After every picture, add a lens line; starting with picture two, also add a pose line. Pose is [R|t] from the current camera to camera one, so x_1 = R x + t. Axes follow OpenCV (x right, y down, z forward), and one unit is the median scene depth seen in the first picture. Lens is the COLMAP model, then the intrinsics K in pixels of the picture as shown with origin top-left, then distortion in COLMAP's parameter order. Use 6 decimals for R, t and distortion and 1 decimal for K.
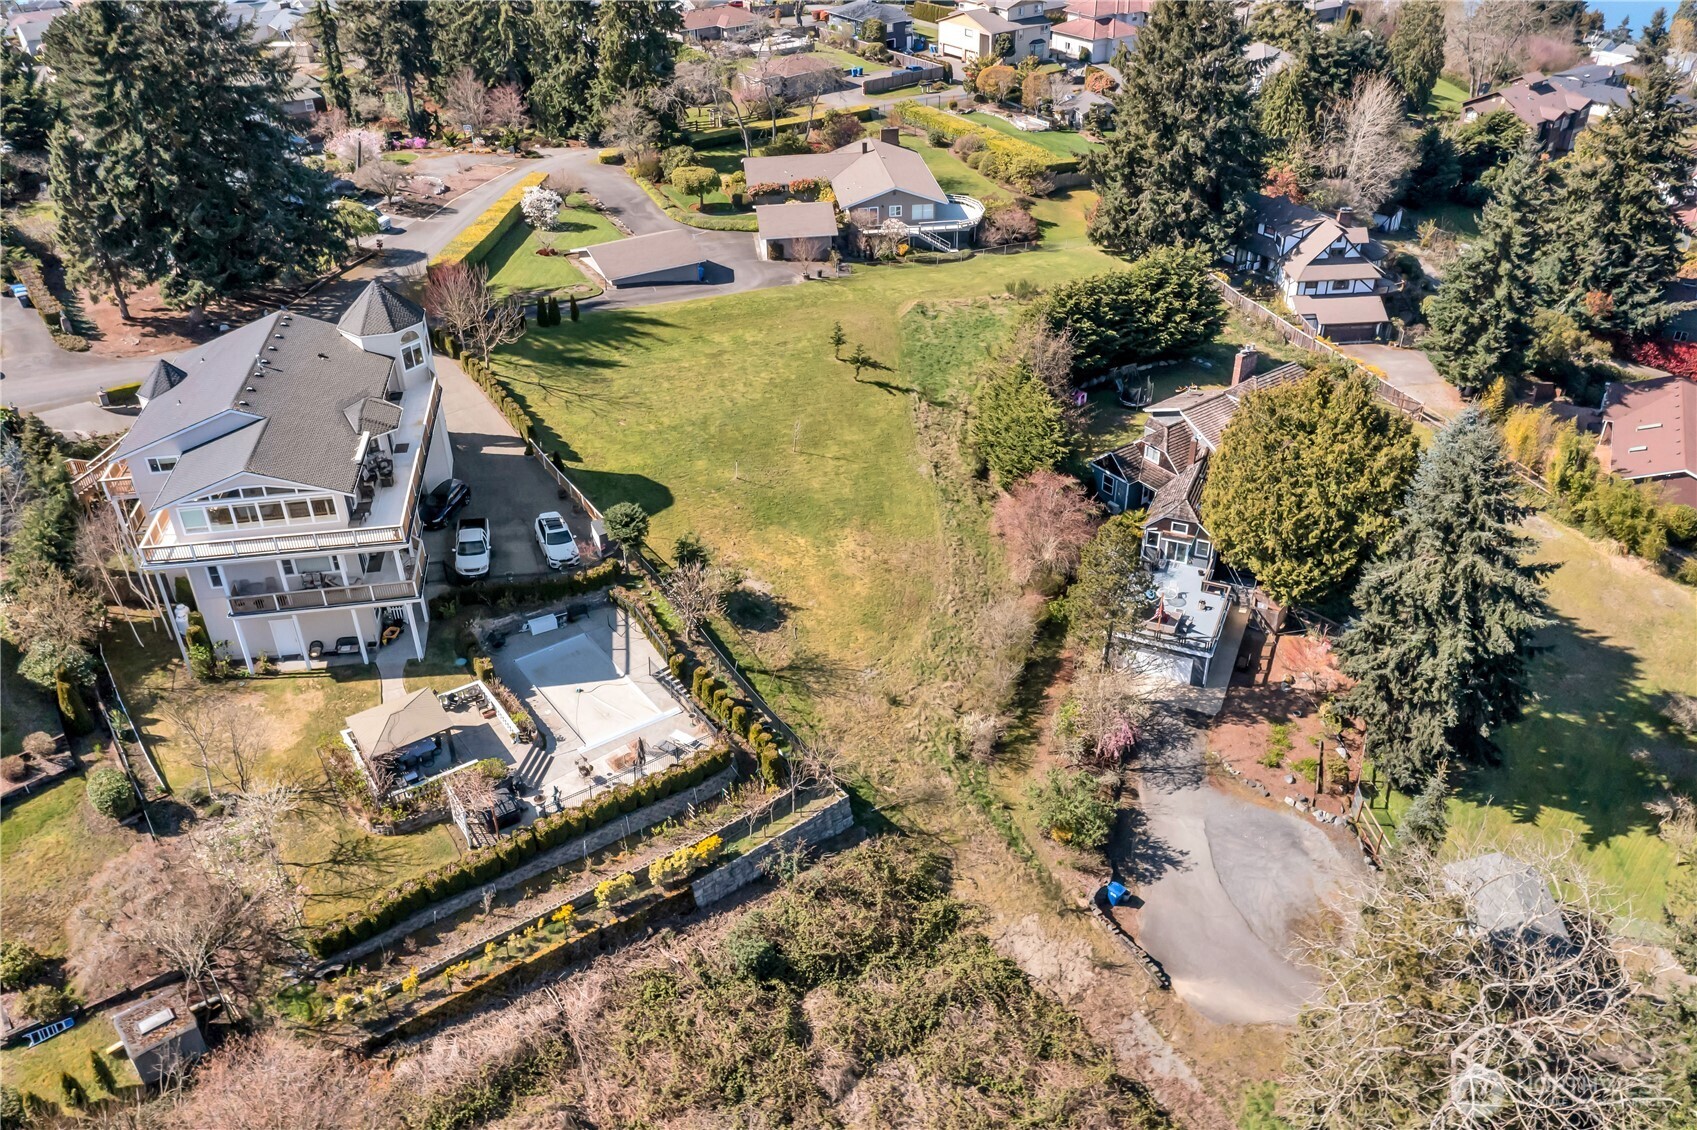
lens RADIAL K [[1347.1, 0, 858.6], [0, 1347.1, 557.6], [0, 0, 1]] dist [0.001384, 0.009982]
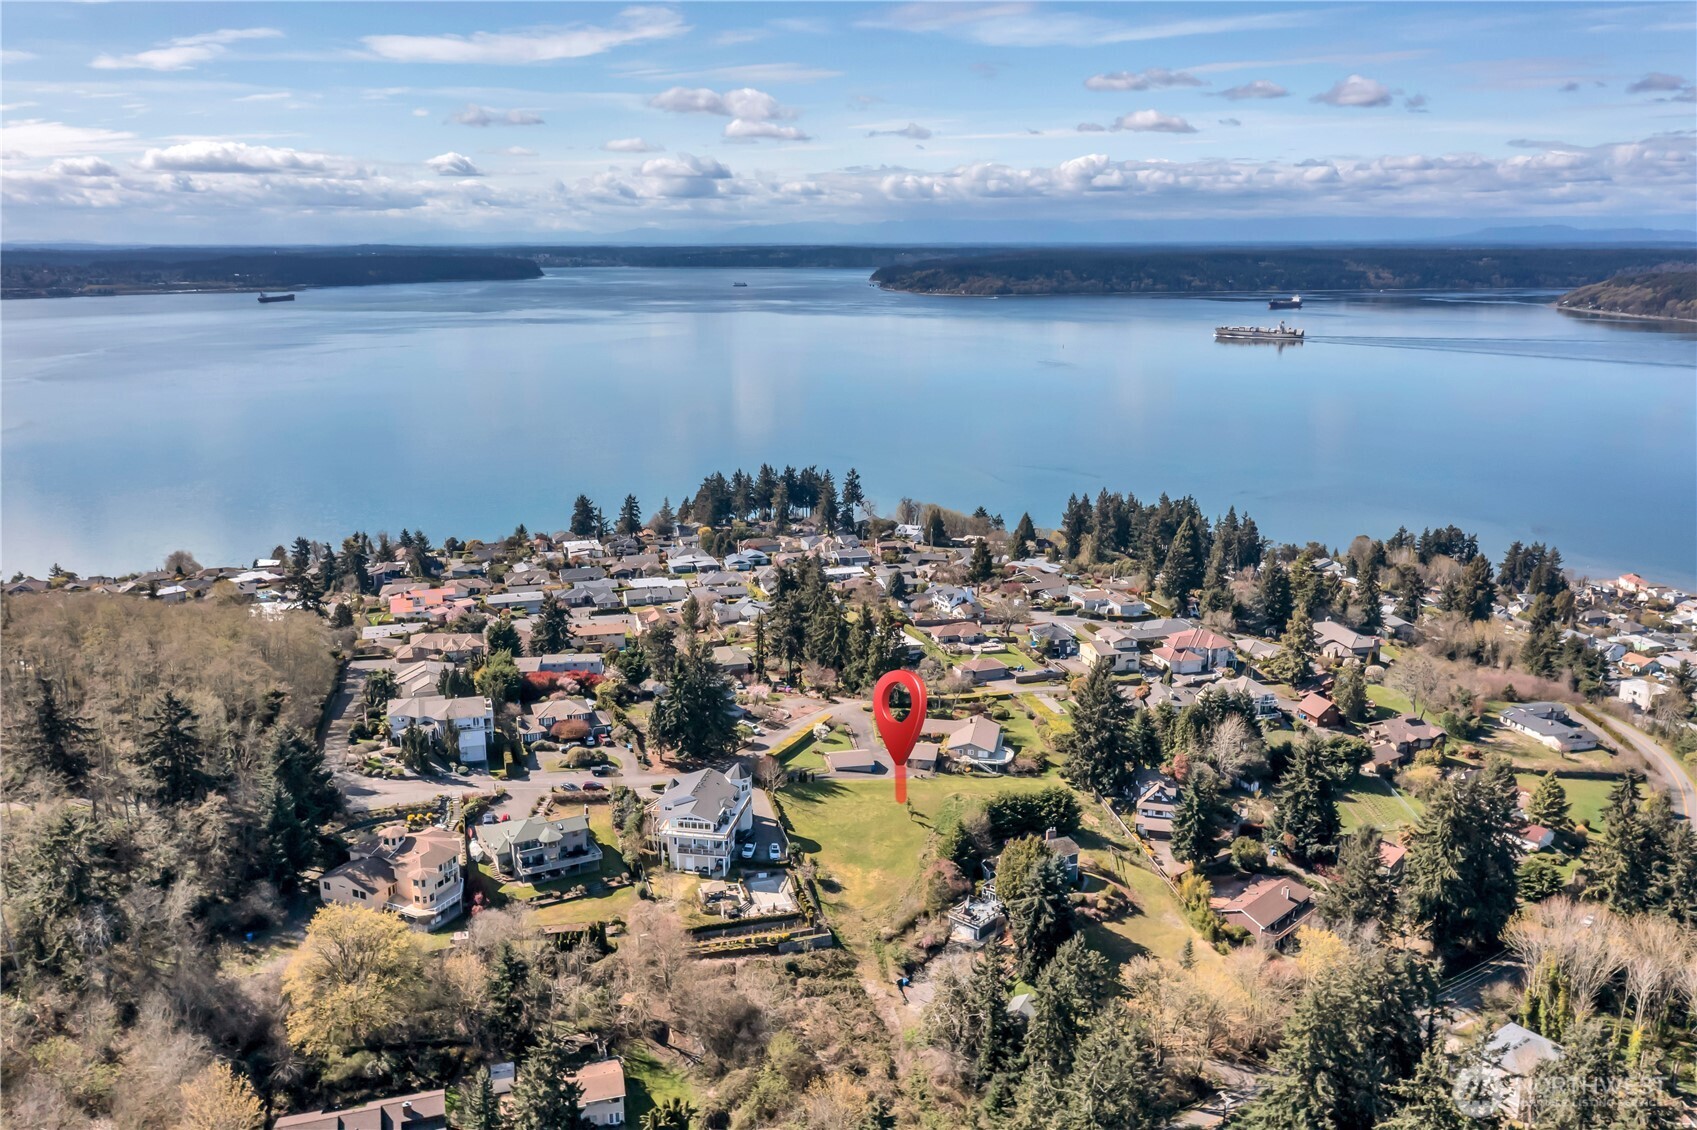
lens RADIAL K [[1347.1, 0, 859.9], [0, 1347.1, 555.4], [0, 0, 1]] dist [0.001384, 0.009982]
pose [[0.947289, 0.085362, -0.308798, 0.842705], [-0.182998, 0.935313, -0.302822, 0.245687], [0.262974, 0.343370, 0.901633, -1.936983]]
